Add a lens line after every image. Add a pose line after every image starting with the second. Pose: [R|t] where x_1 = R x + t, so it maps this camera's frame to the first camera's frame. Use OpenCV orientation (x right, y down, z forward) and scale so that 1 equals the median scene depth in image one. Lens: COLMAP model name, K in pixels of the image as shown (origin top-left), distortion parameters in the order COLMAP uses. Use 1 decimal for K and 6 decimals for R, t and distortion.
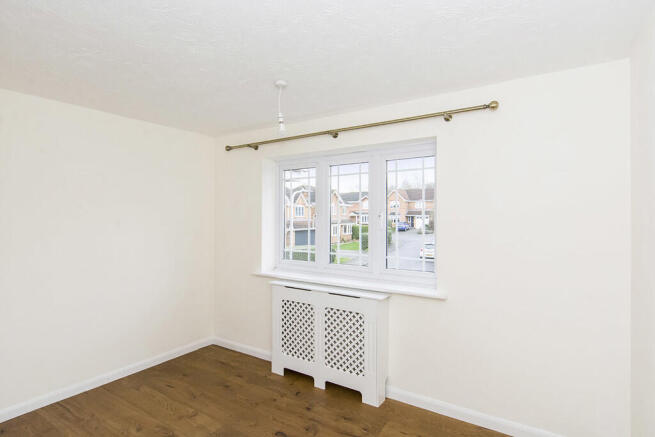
lens RADIAL K [[345.9, 0, 324.6], [0, 345.9, 218.7], [0, 0, 1]] dist [0.000111, -0.000179]
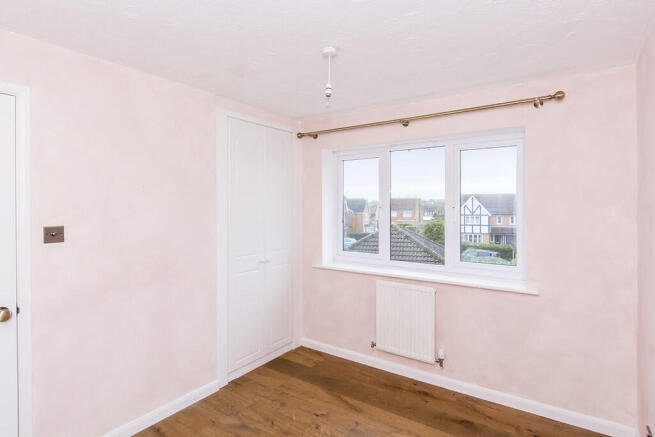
lens RADIAL K [[322.0, 0, 351.6], [0, 322.0, 215.2], [0, 0, 1]] dist [0.005703, 0.000499]
pose [[0.999257, -0.000787, 0.038526, -0.156473], [0.000157, 0.999867, 0.016331, -0.000535], [-0.038533, -0.016313, 0.999124, 0.101874]]
